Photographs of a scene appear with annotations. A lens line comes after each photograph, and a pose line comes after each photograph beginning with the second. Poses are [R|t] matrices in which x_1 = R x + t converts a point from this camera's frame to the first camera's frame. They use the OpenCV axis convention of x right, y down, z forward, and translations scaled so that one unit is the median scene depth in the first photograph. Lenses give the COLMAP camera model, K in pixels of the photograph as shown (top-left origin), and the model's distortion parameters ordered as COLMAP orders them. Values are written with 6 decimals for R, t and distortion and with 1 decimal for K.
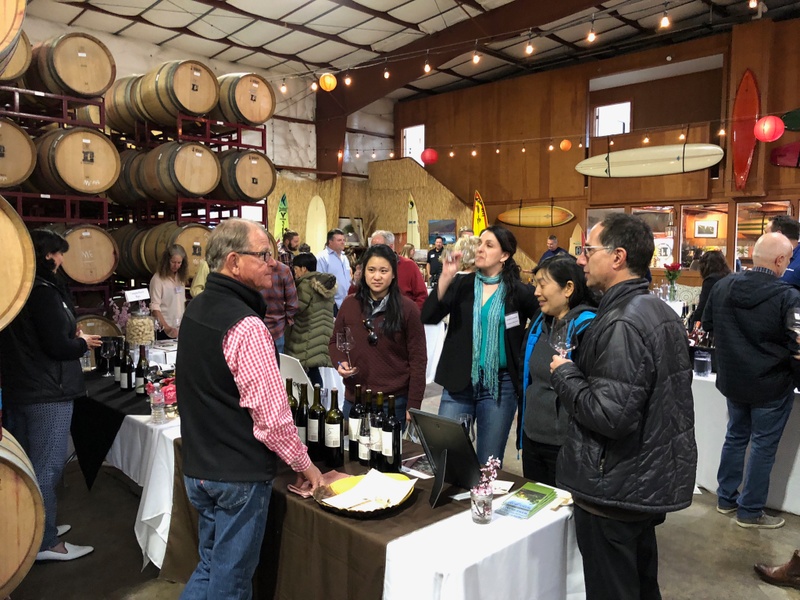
lens RADIAL K [[654.2, 0, 400.5], [0, 654.2, 300.0], [0, 0, 1]] dist [0.011781, 0.004174]
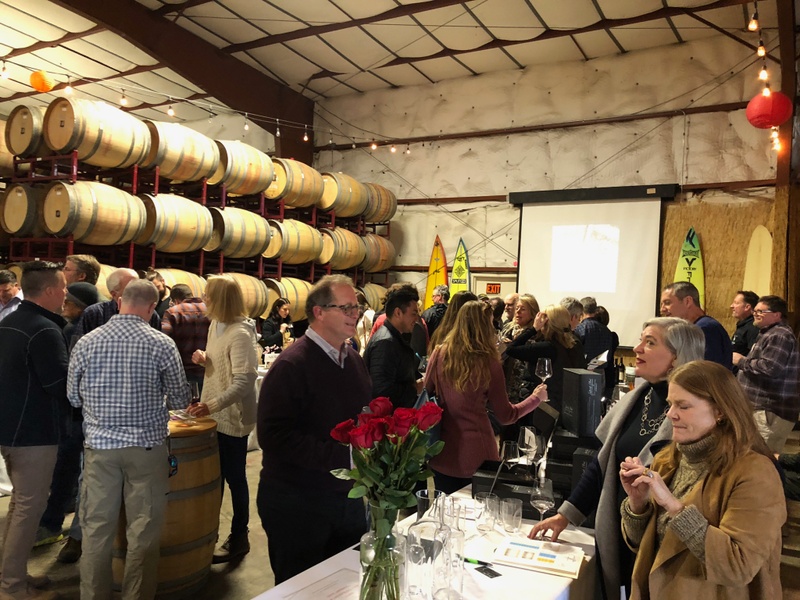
lens RADIAL K [[654.2, 0, 400.3], [0, 654.2, 299.5], [0, 0, 1]] dist [0.011781, 0.004174]
pose [[0.237567, 0.011807, -0.971299, 0.423735], [-0.121770, 0.992400, -0.017720, -0.058463], [0.963708, 0.122485, 0.237200, 0.691214]]
